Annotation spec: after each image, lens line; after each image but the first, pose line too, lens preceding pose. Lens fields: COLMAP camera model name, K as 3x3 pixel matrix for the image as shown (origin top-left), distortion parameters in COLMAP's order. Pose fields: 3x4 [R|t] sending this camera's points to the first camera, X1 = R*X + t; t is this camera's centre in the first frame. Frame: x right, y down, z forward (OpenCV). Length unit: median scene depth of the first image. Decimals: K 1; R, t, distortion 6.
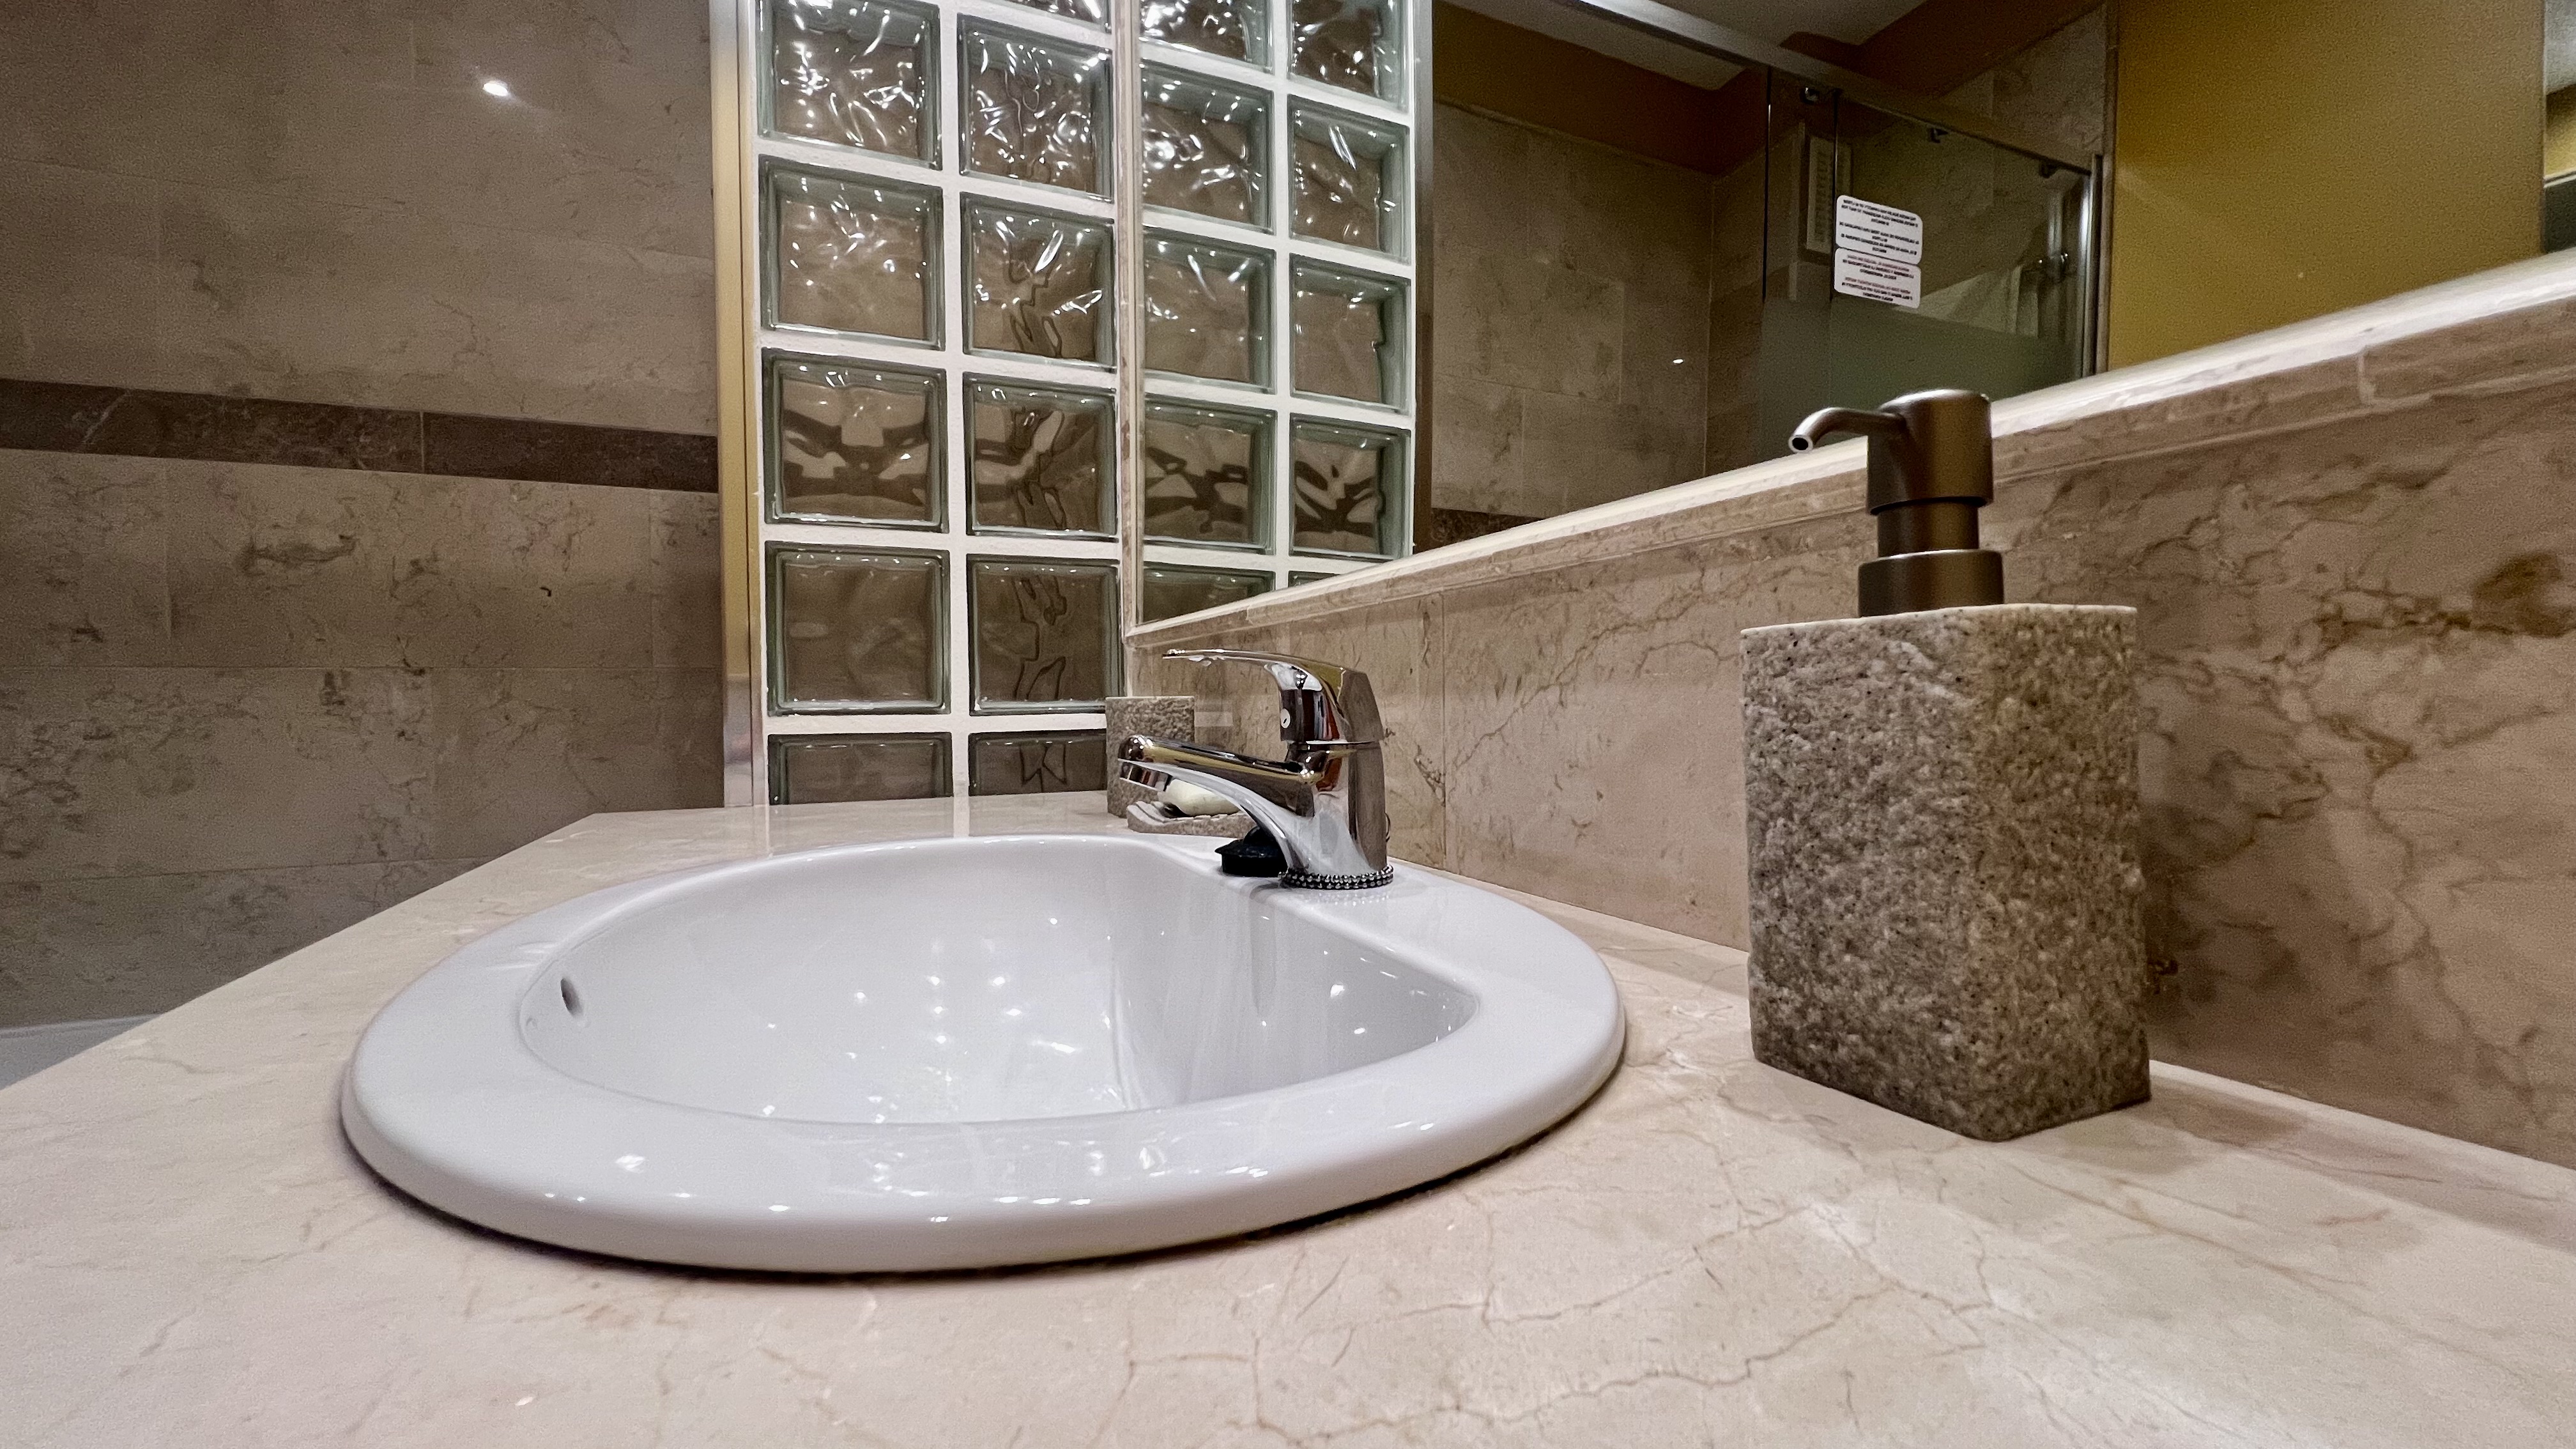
lens RADIAL K [[1003.0, 0, 1290.4], [0, 1003.0, 742.2], [0, 0, 1]] dist [0.002489, 0.000038]
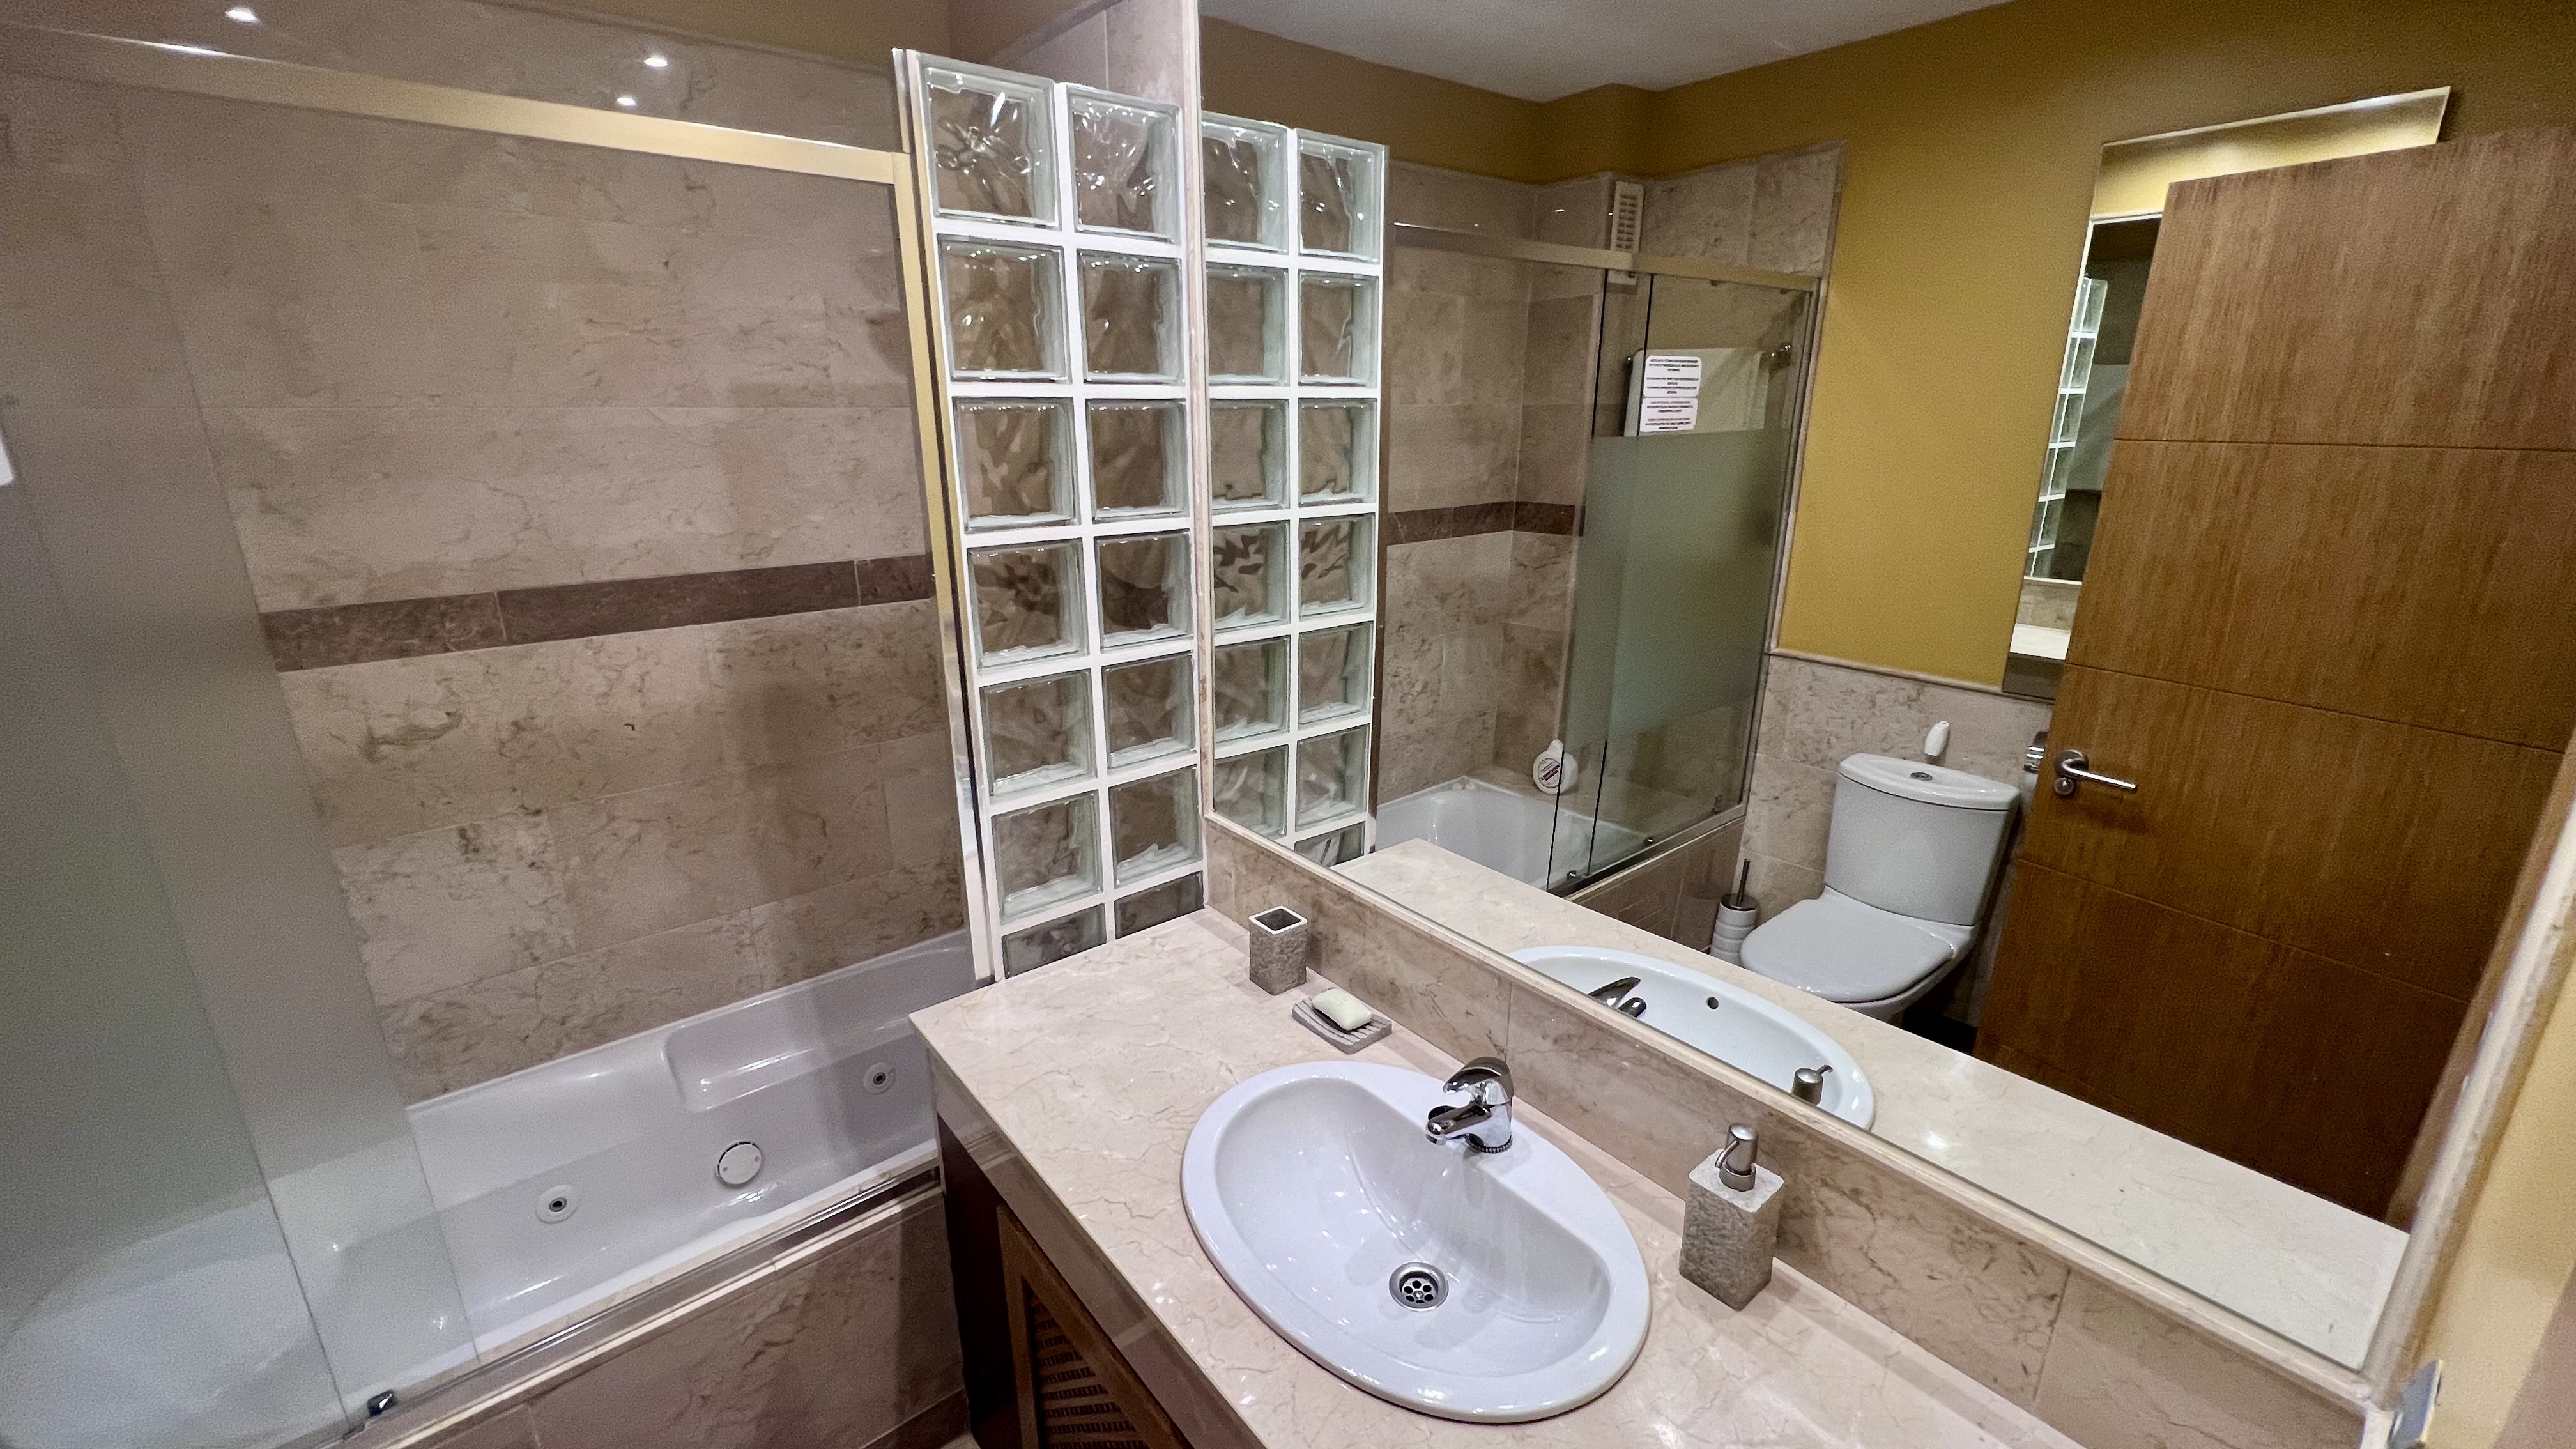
lens RADIAL K [[1029.8, 0, 1277.9], [0, 1029.8, 710.2], [0, 0, 1]] dist [-0.003248, 0.001385]
pose [[0.970175, -0.072132, 0.231424, -0.302571], [0.010305, 0.966110, 0.257925, -0.485502], [-0.242185, -0.247847, 0.938039, -0.297479]]
